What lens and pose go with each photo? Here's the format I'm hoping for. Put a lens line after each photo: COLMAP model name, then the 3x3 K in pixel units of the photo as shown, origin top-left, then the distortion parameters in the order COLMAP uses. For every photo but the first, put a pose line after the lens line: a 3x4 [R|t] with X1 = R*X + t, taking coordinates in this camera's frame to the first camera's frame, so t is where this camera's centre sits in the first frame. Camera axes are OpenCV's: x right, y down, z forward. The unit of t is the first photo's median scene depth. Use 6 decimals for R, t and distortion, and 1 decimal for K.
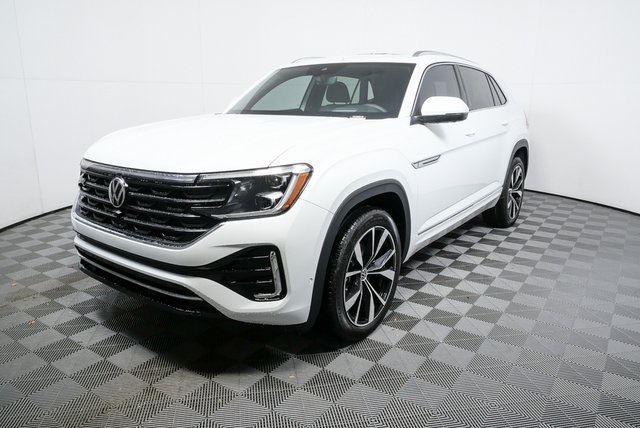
lens RADIAL K [[472.7, 0, 319.5], [0, 472.7, 215.2], [0, 0, 1]] dist [-0.054506, 0.017285]
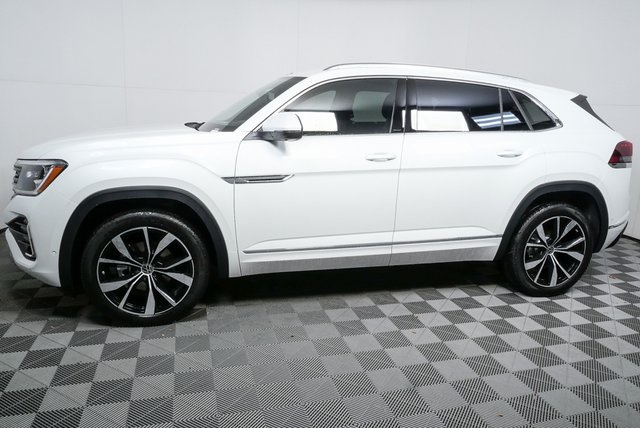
lens RADIAL K [[472.7, 0, 316.5], [0, 472.7, 211.9], [0, 0, 1]] dist [-0.054506, 0.017285]
pose [[0.779182, 0.166993, -0.604142, 1.047657], [-0.189904, 0.981449, 0.026360, -0.110035], [0.597337, 0.094190, 0.796440, 0.359994]]
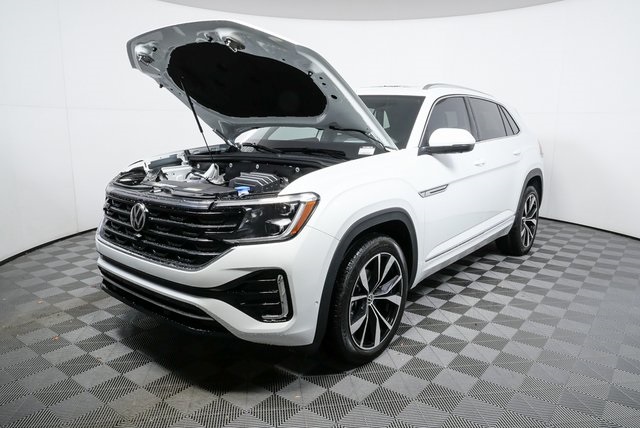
lens RADIAL K [[472.7, 0, 319.7], [0, 472.7, 214.7], [0, 0, 1]] dist [-0.054506, 0.017285]
pose [[0.998803, 0.012344, -0.047323, 0.029884], [-0.014877, 0.998454, -0.053561, -0.002225], [0.046589, 0.054201, 0.997443, -0.046096]]
